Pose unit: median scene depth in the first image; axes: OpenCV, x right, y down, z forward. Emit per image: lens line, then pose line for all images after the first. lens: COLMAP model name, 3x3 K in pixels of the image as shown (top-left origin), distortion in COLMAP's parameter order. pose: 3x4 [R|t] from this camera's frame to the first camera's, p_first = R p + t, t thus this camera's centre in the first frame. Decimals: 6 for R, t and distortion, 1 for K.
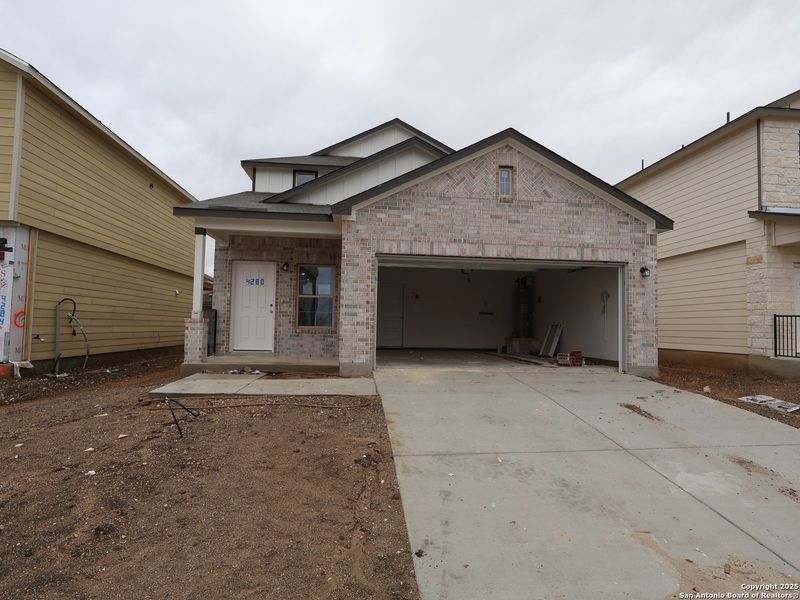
lens RADIAL K [[477.4, 0, 400.0], [0, 477.4, 300.0], [0, 0, 1]] dist [-0.001329, -0.001158]
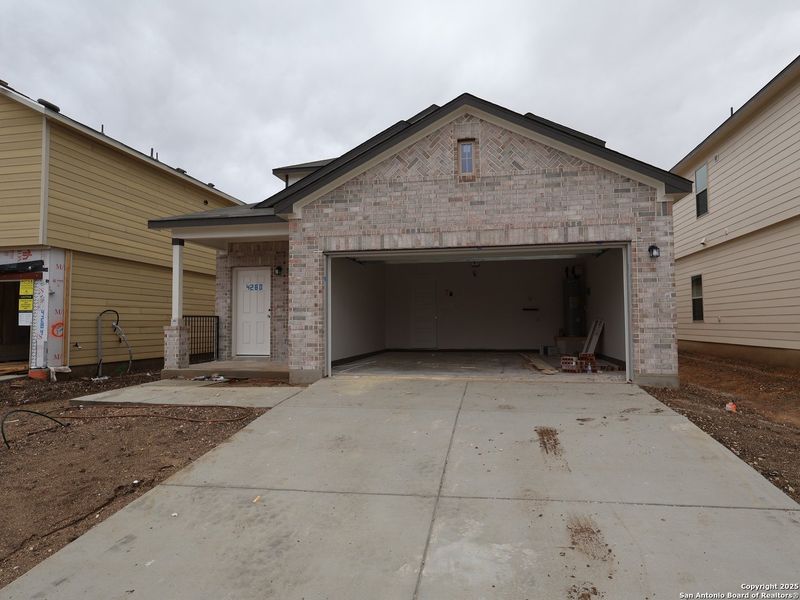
lens RADIAL K [[477.4, 0, 400.0], [0, 477.4, 300.0], [0, 0, 1]] dist [-0.001329, -0.001158]
pose [[0.957301, -0.039536, -0.286375, 0.340791], [0.041021, 0.999158, -0.000815, 0.003090], [0.286166, -0.010967, 0.958117, 0.145320]]
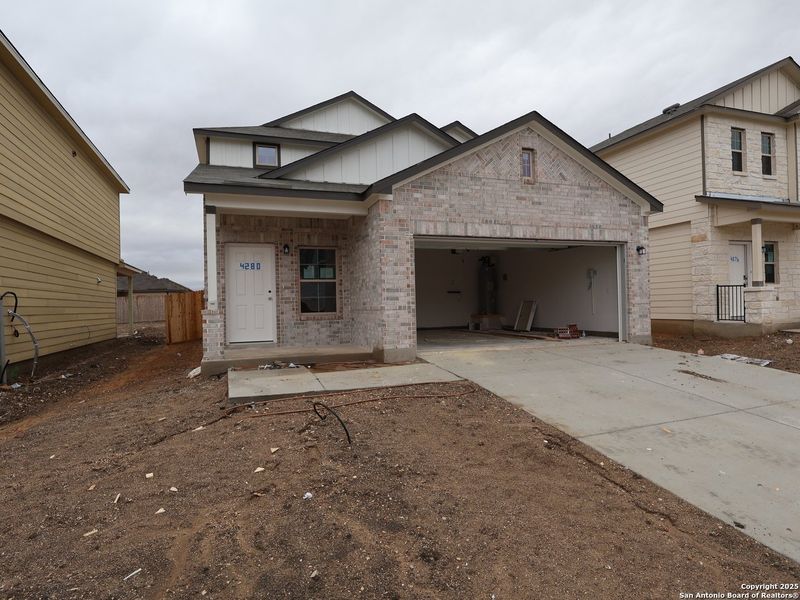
lens RADIAL K [[477.4, 0, 400.0], [0, 477.4, 300.0], [0, 0, 1]] dist [-0.001329, -0.001158]
pose [[0.968551, -0.038138, 0.245874, -0.307879], [0.027055, 0.998466, 0.048302, -0.012426], [-0.247339, -0.040131, 0.968098, 0.061841]]
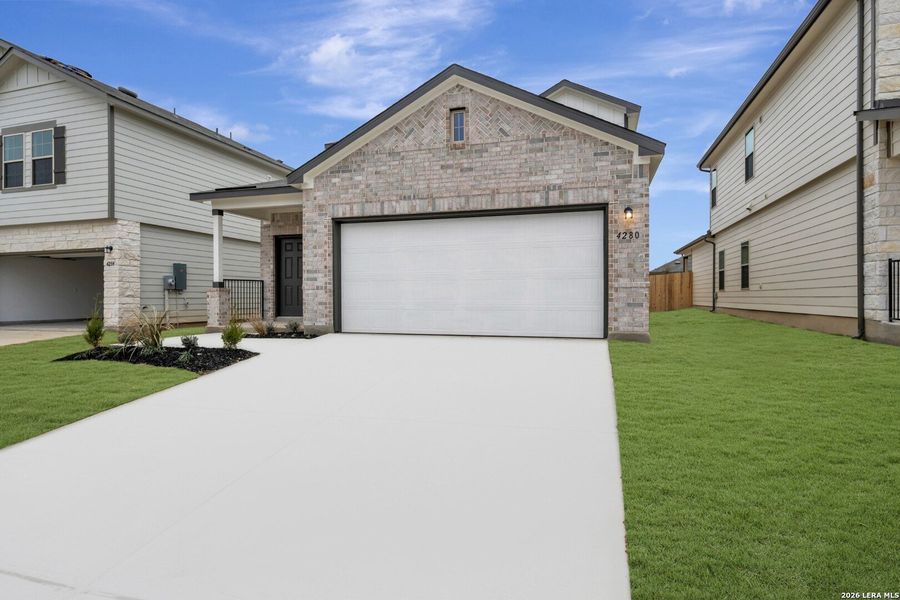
lens RADIAL K [[475.1, 0, 451.3], [0, 475.1, 299.1], [0, 0, 1]] dist [-0.001375, -0.000295]
pose [[0.922027, -0.019639, -0.386626, 0.548085], [0.040745, 0.998088, 0.046472, 0.035572], [0.384975, -0.058602, 0.921065, 0.151684]]
